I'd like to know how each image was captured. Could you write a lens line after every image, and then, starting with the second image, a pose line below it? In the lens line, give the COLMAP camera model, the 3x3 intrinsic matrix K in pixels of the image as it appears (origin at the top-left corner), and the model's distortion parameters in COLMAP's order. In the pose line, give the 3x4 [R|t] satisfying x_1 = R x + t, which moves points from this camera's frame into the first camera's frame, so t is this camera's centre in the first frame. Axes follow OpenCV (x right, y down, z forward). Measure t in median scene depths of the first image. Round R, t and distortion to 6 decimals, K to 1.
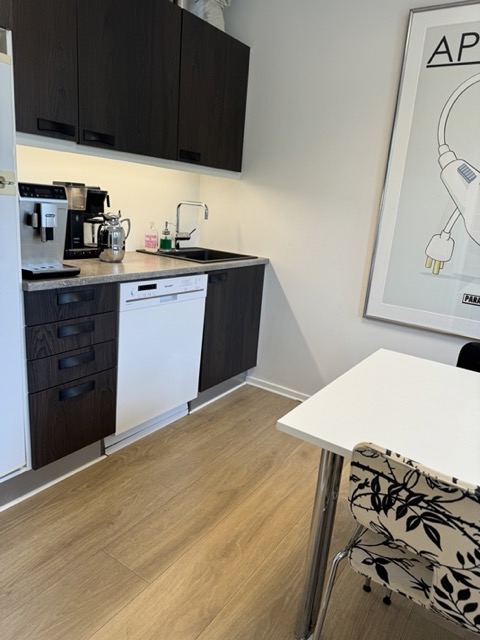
lens RADIAL K [[453.3, 0, 239.9], [0, 453.3, 320.2], [0, 0, 1]] dist [0.049407, -0.057363]
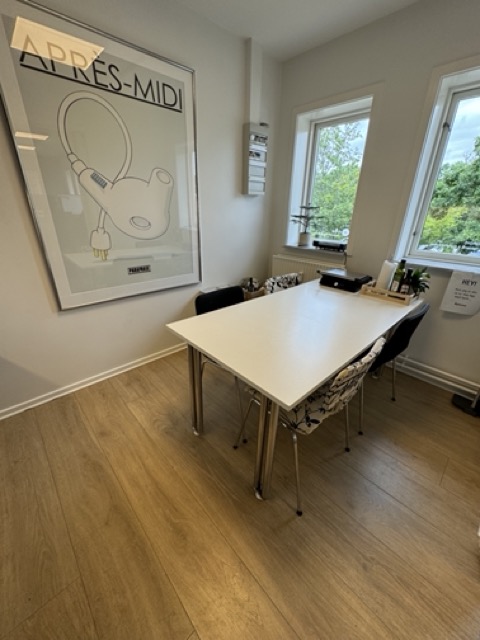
lens RADIAL K [[256.0, 0, 239.0], [0, 256.0, 320.4], [0, 0, 1]] dist [-0.004133, 0.000794]
pose [[0.217437, -0.462148, 0.859733, -0.266961], [0.247687, 0.878101, 0.409378, -0.188331], [-0.944125, 0.123931, 0.305399, 0.498838]]
